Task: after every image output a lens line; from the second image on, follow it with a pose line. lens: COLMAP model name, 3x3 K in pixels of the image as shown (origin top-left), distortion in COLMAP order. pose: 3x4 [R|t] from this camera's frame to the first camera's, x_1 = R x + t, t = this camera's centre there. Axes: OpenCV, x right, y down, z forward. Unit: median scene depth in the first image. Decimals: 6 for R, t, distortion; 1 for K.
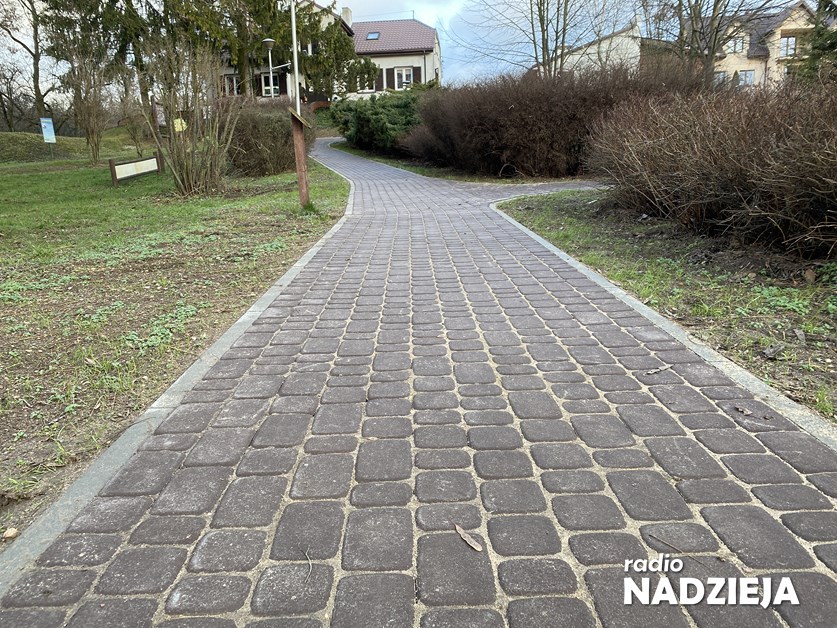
lens RADIAL K [[639.3, 0, 416.7], [0, 639.3, 309.0], [0, 0, 1]] dist [0.026361, -0.007591]
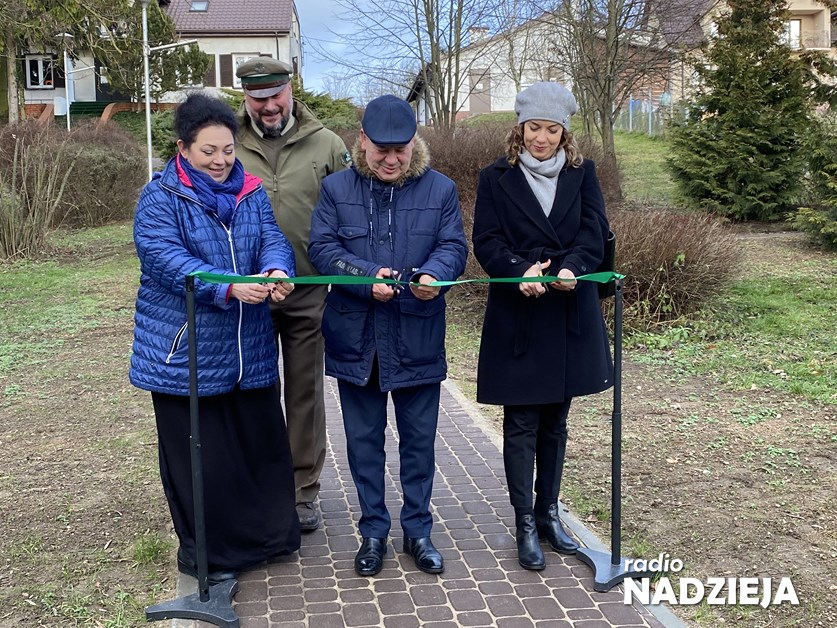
lens RADIAL K [[1090.3, 0, 419.3], [0, 1090.3, 301.6], [0, 0, 1]] dist [0.030310, 0.000000]
pose [[0.989380, -0.003943, 0.145296, -0.008895], [0.019855, 0.993927, -0.108232, 0.014404], [-0.143987, 0.109967, 0.983451, -0.151617]]
